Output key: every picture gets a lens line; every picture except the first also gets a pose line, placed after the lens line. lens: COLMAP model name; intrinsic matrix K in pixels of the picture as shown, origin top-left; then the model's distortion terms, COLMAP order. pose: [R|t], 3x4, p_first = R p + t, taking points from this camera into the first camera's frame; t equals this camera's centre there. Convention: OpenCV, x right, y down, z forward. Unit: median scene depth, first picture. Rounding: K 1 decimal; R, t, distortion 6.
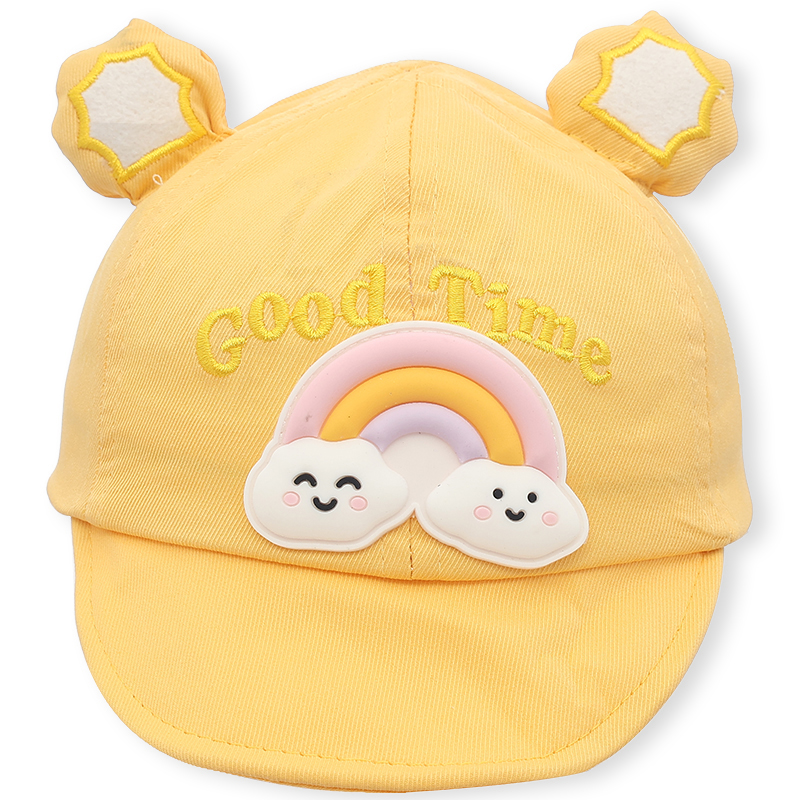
lens RADIAL K [[4642.6, 0, 399.7], [0, 4642.6, 401.2], [0, 0, 1]] dist [0.194985, 0.000000]
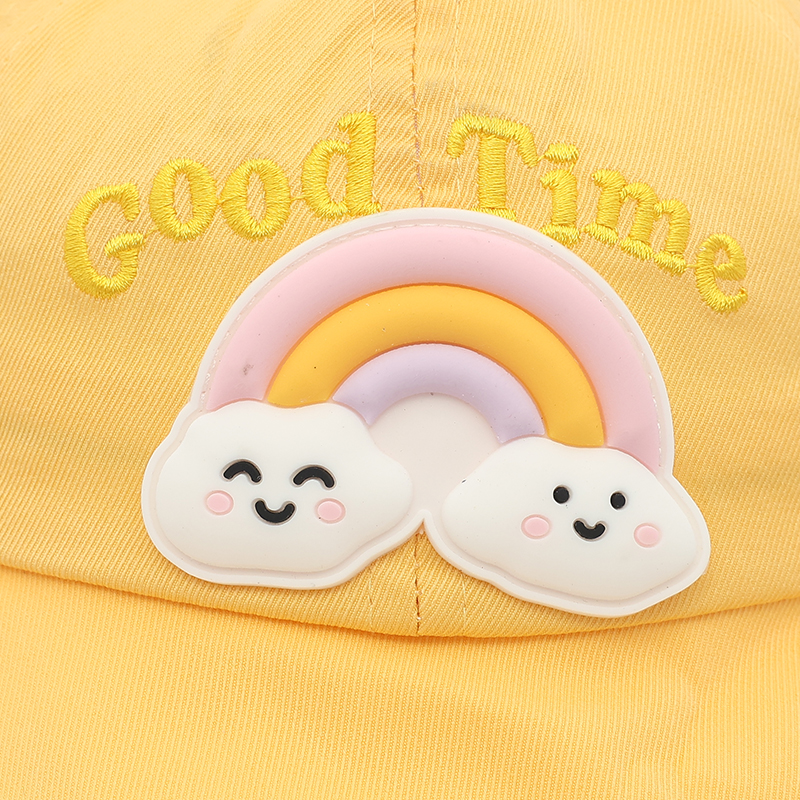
lens RADIAL K [[4642.6, 0, 400.7], [0, 4642.6, 397.5], [0, 0, 1]] dist [0.194985, 0.000000]
pose [[0.999999, 0.000991, -0.000163, 0.000344], [-0.000983, 0.999103, 0.042343, -0.018165], [0.000205, -0.042343, 0.999103, 0.395134]]
